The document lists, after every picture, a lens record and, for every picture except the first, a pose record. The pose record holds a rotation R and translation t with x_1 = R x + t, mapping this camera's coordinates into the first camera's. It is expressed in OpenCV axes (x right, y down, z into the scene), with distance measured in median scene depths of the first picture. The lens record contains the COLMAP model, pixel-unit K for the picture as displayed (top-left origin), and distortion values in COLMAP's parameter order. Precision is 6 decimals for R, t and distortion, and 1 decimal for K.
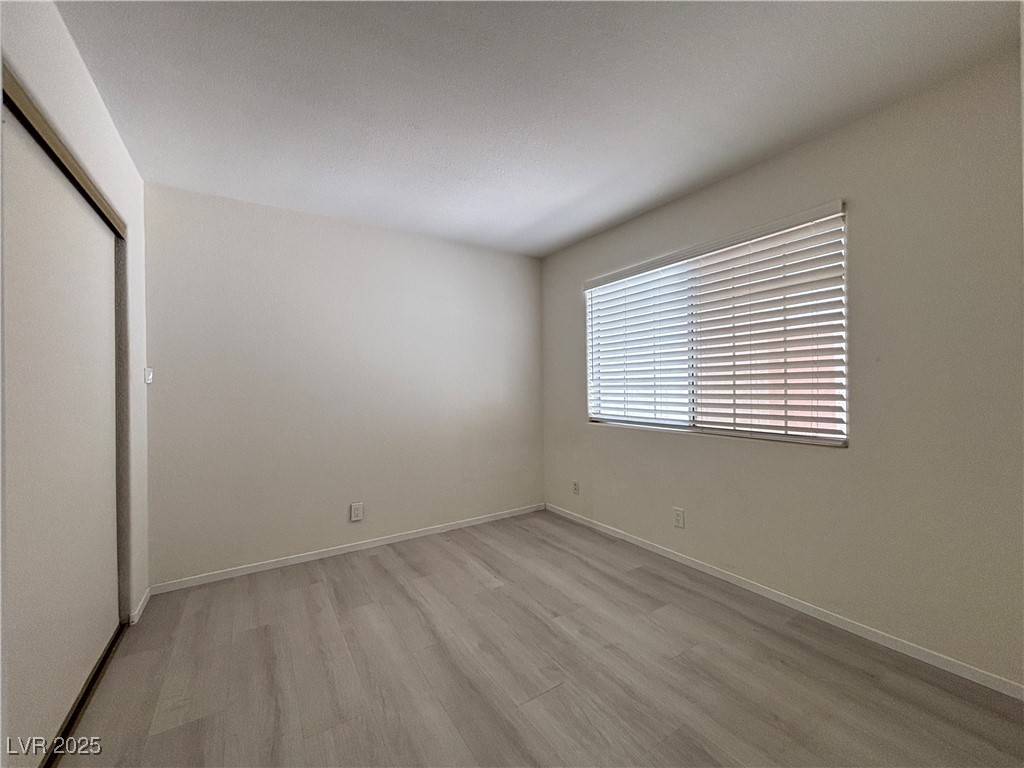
lens RADIAL K [[408.5, 0, 511.6], [0, 408.5, 380.5], [0, 0, 1]] dist [-0.009579, -0.000426]
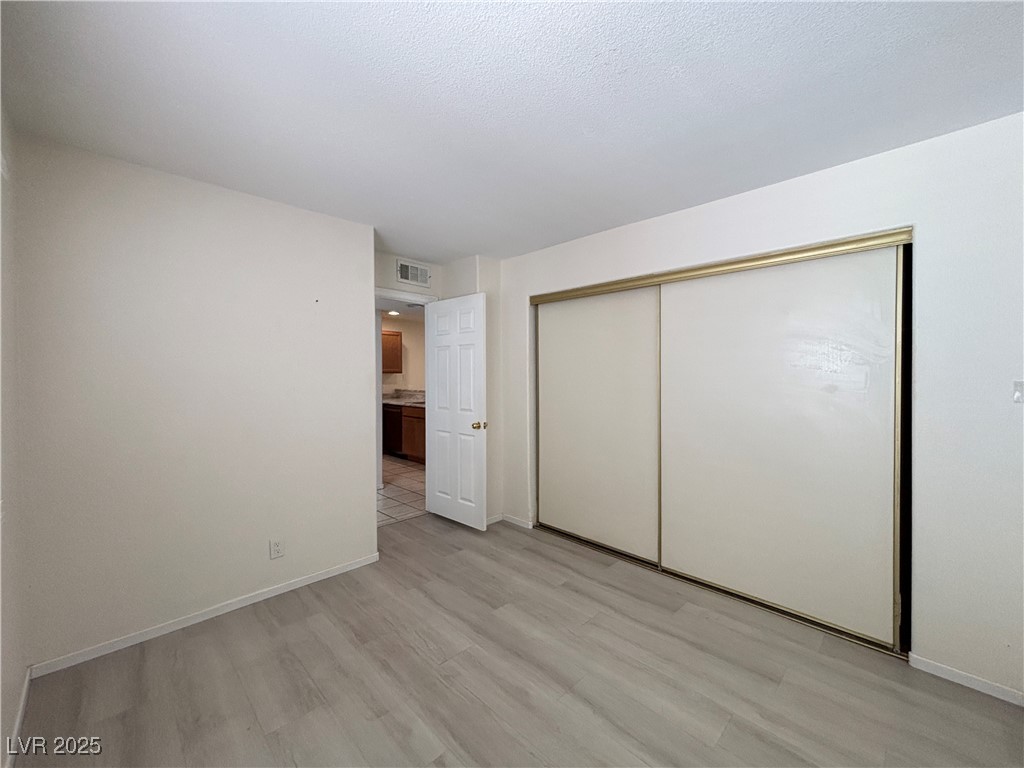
lens RADIAL K [[408.5, 0, 511.9], [0, 408.5, 379.1], [0, 0, 1]] dist [-0.009579, -0.000426]
pose [[-0.973220, 0.020092, -0.228997, 0.163640], [0.014821, 0.999585, 0.024714, -0.092091], [0.229398, 0.020658, -0.973113, 2.008103]]
